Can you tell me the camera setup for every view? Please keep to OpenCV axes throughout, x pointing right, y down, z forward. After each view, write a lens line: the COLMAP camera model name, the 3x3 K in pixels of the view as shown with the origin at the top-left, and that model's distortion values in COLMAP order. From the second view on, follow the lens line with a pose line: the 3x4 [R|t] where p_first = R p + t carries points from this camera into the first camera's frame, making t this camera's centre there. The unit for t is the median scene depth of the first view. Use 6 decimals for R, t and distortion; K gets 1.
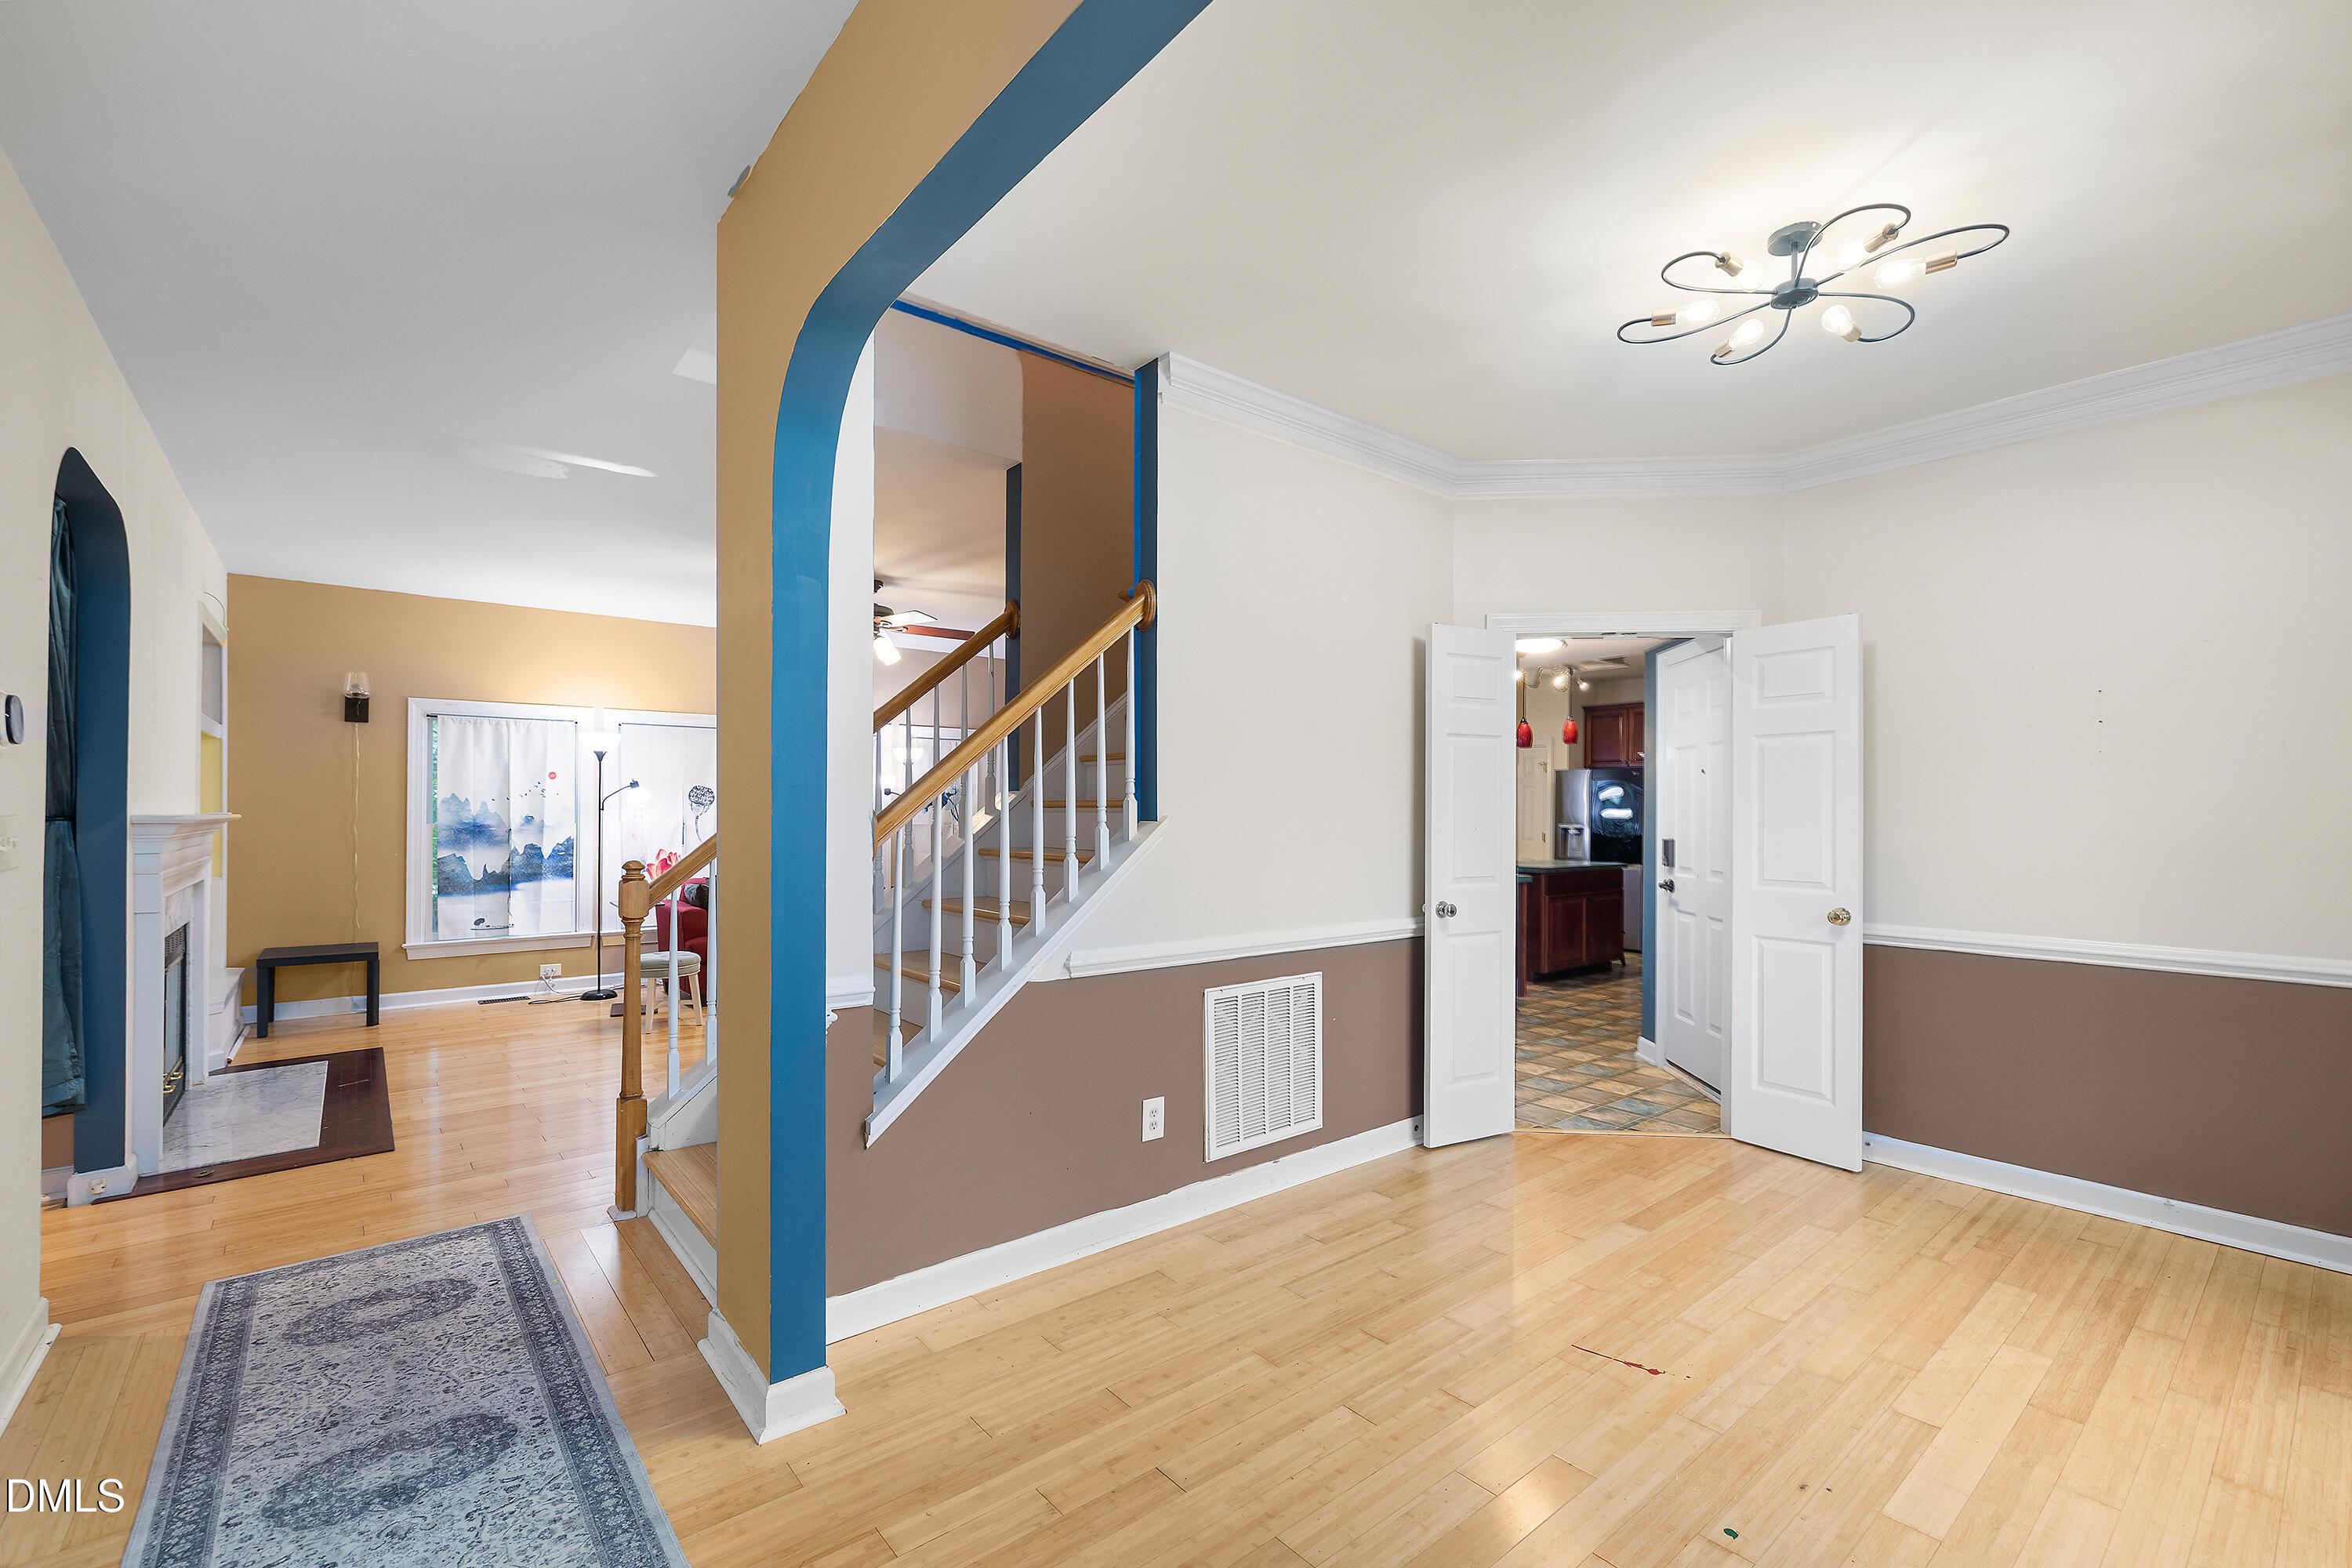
lens RADIAL K [[1001.6, 0, 1168.5], [0, 1001.6, 809.1], [0, 0, 1]] dist [-0.000021, 0.000030]
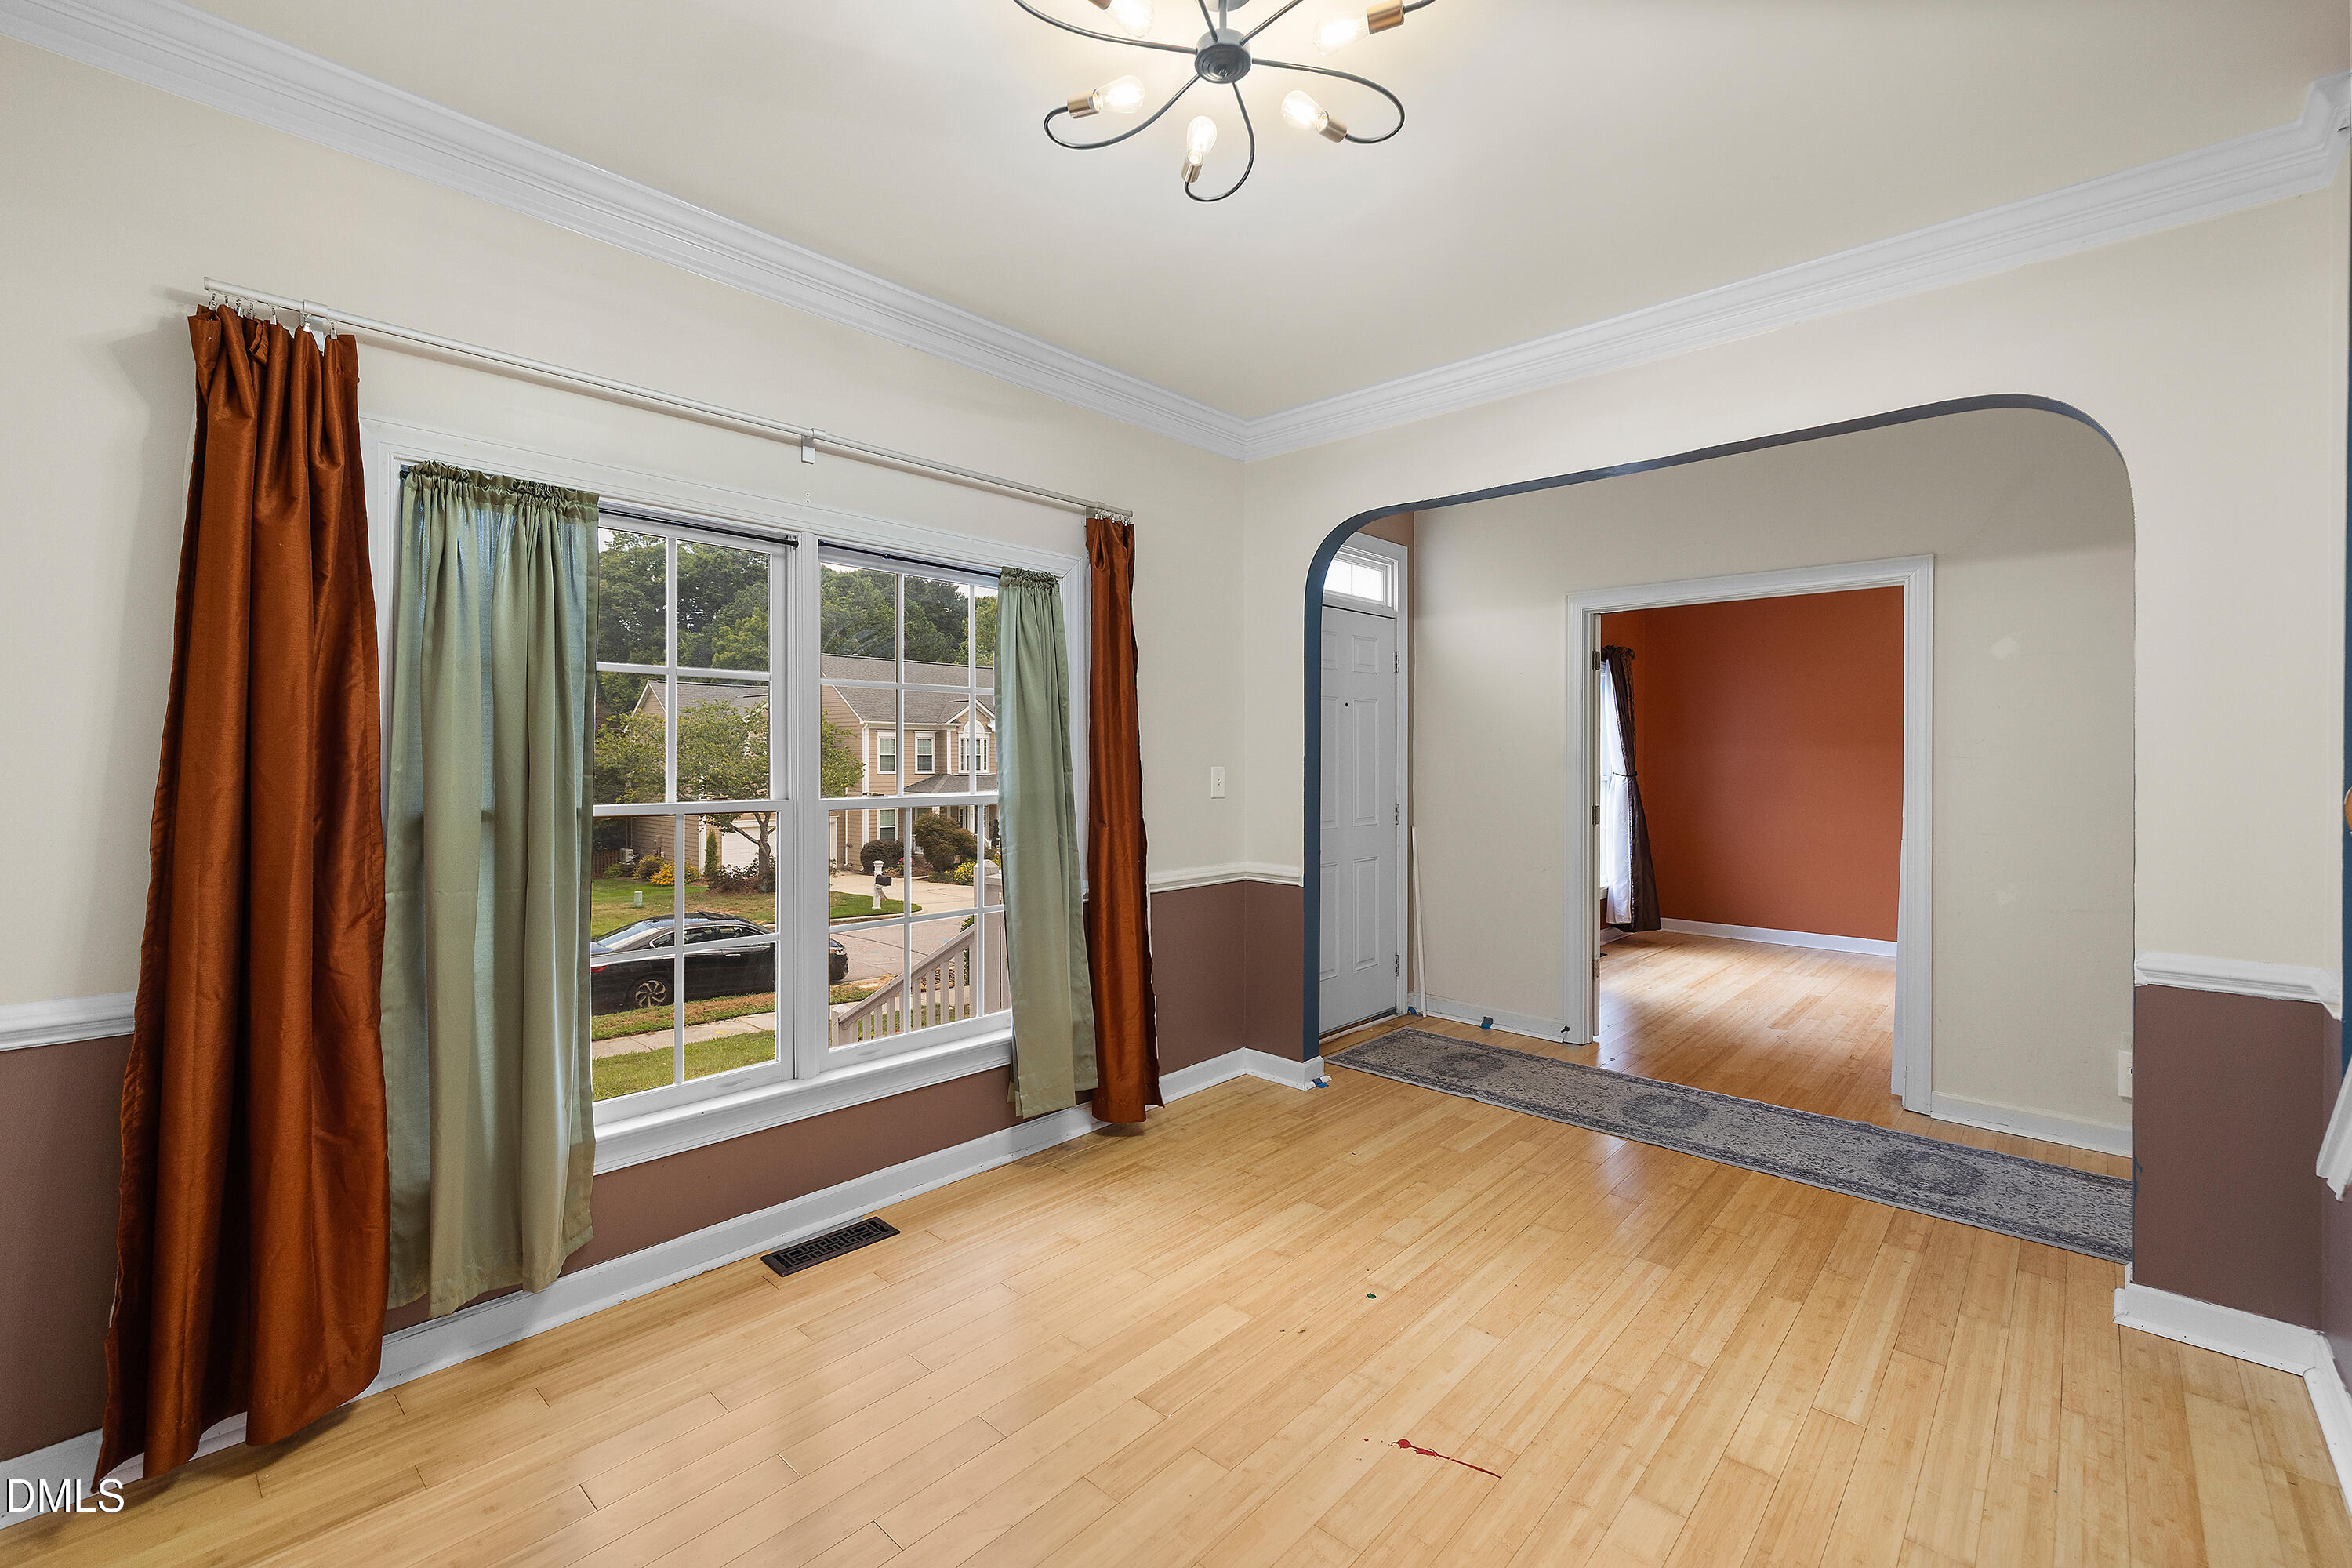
lens RADIAL K [[1004.1, 0, 1187.8], [0, 1004.1, 768.5], [0, 0, 1]] dist [-0.001055, 0.000067]
pose [[-0.987690, -0.005521, -0.156326, 0.558544], [-0.006378, 0.999967, 0.004986, -0.001479], [0.156293, 0.005922, -0.987693, 1.258295]]
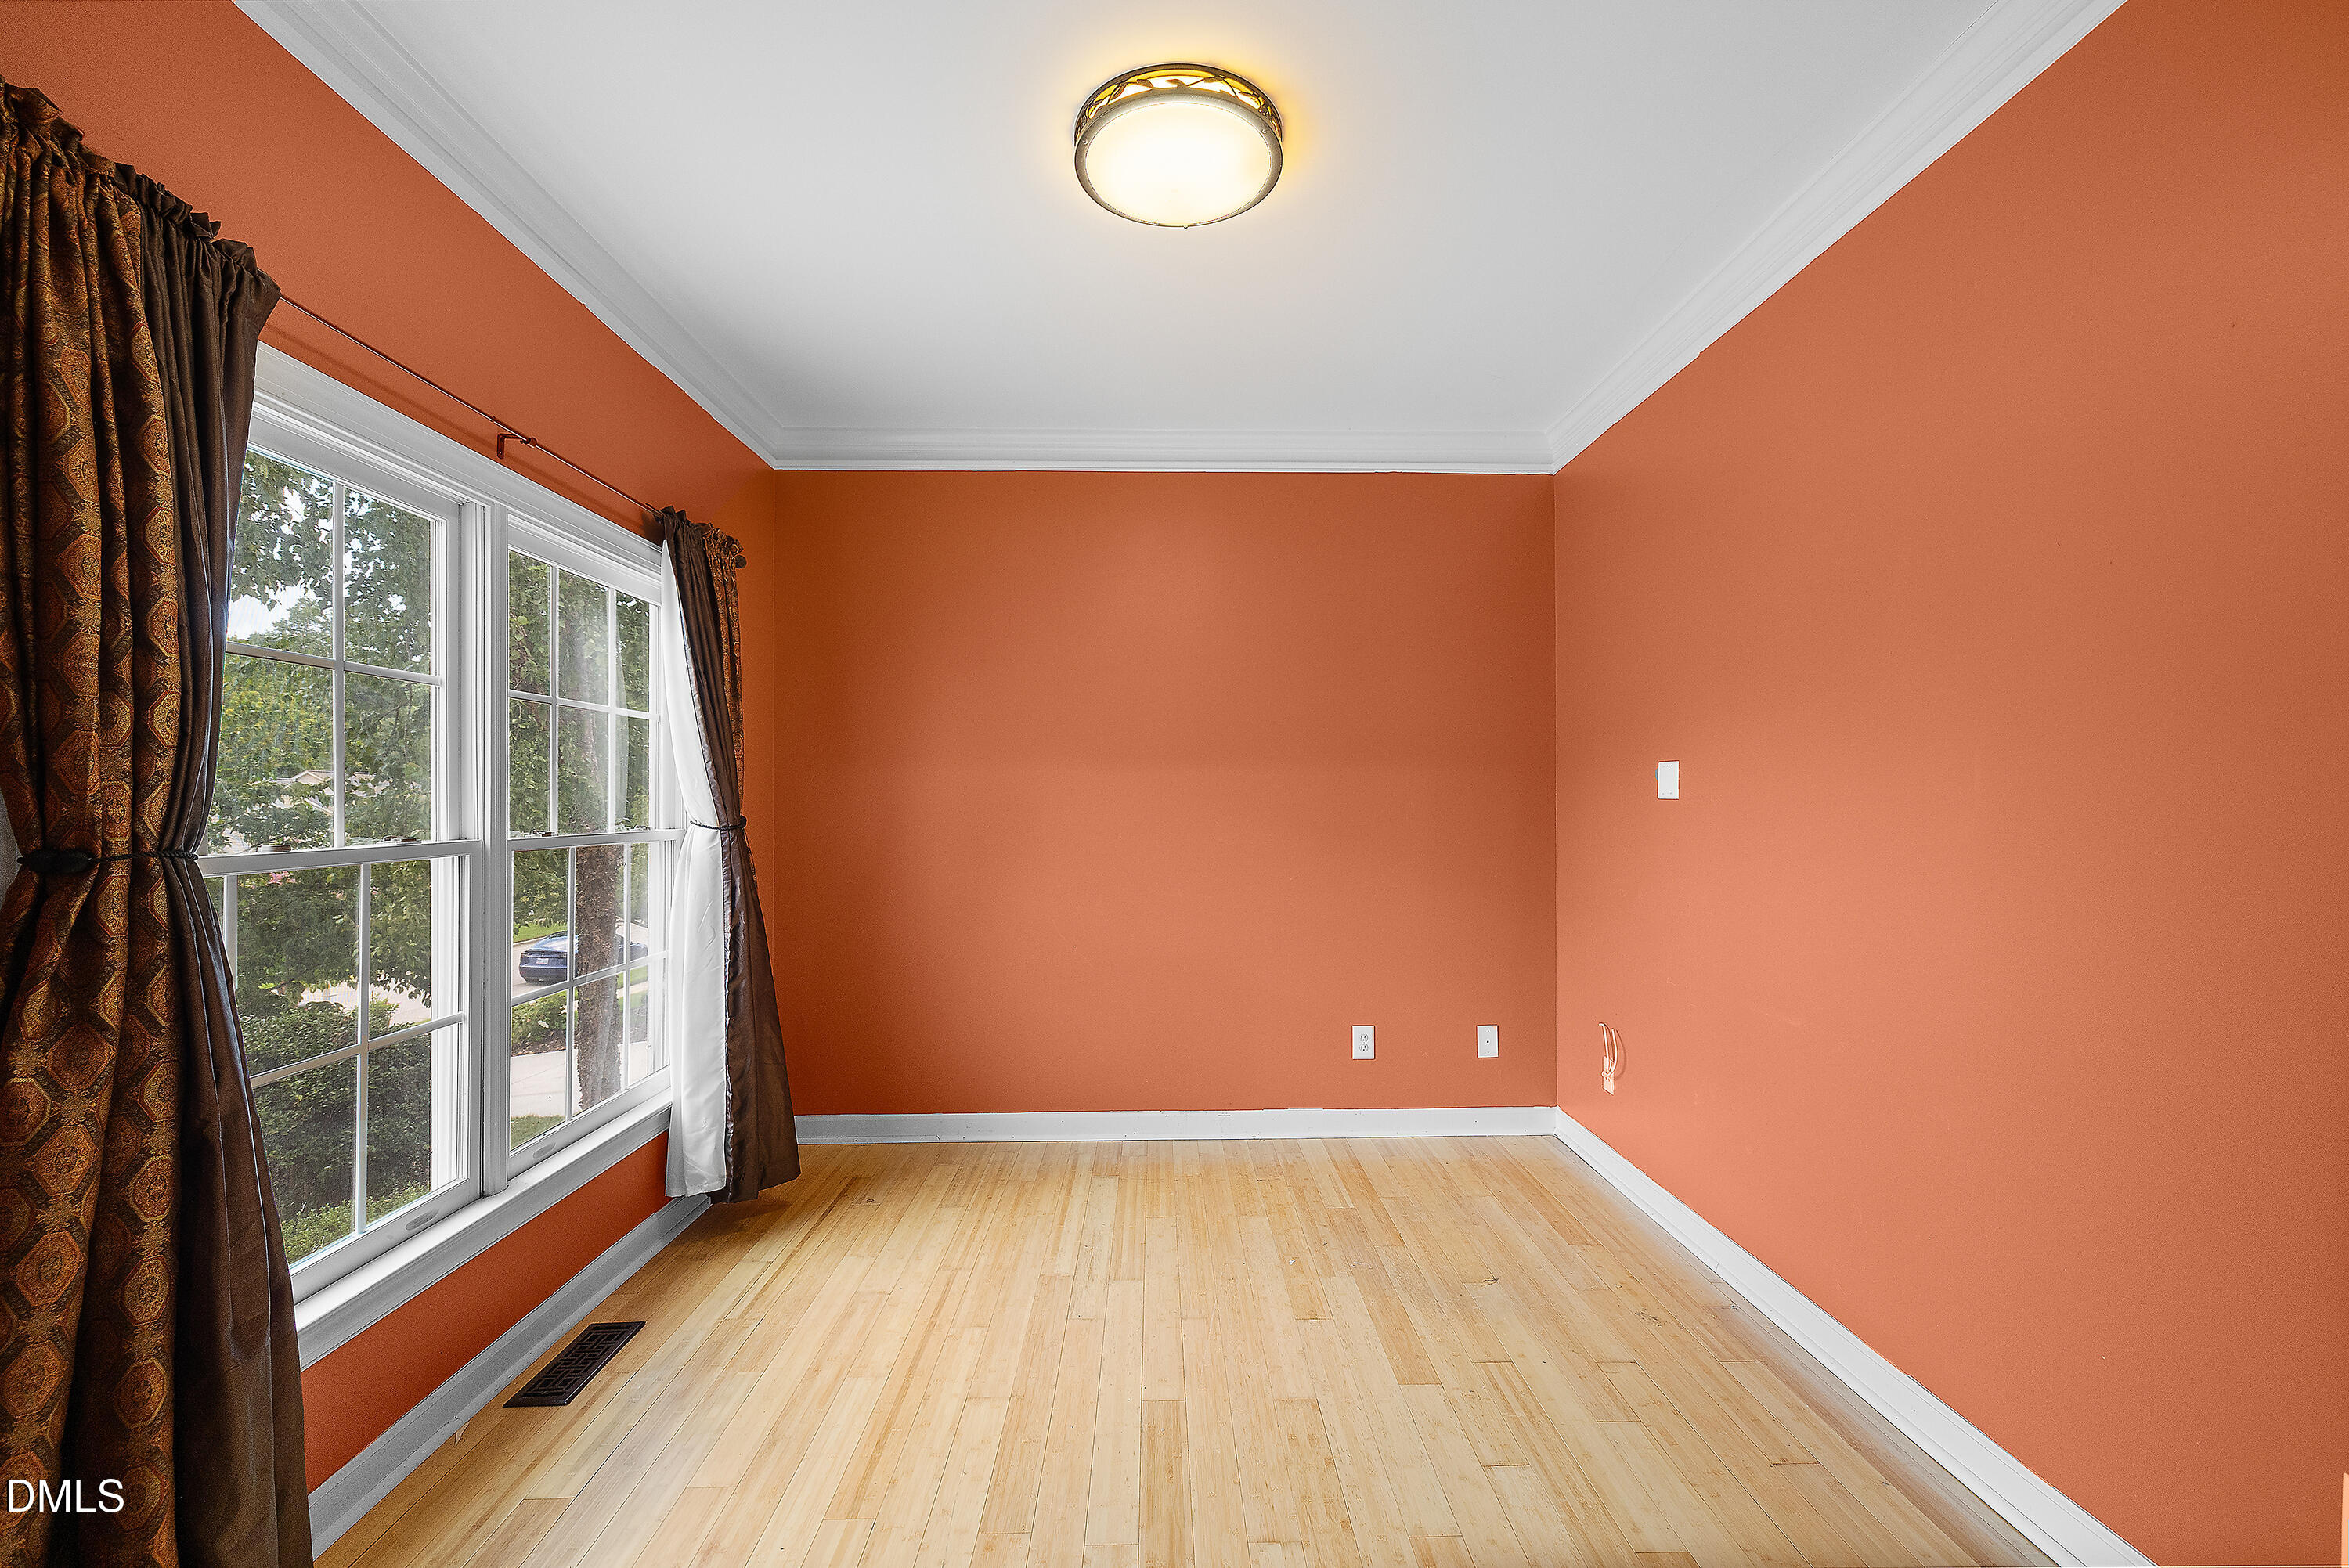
lens RADIAL K [[994.2, 0, 1172.1], [0, 994.2, 787.9], [0, 0, 1]] dist [0.000702, 0.000065]
pose [[-0.615918, -0.012754, -0.787707, -0.263604], [0.002143, 0.999838, -0.017864, 0.000375], [0.787807, -0.012691, -0.615791, 0.139394]]
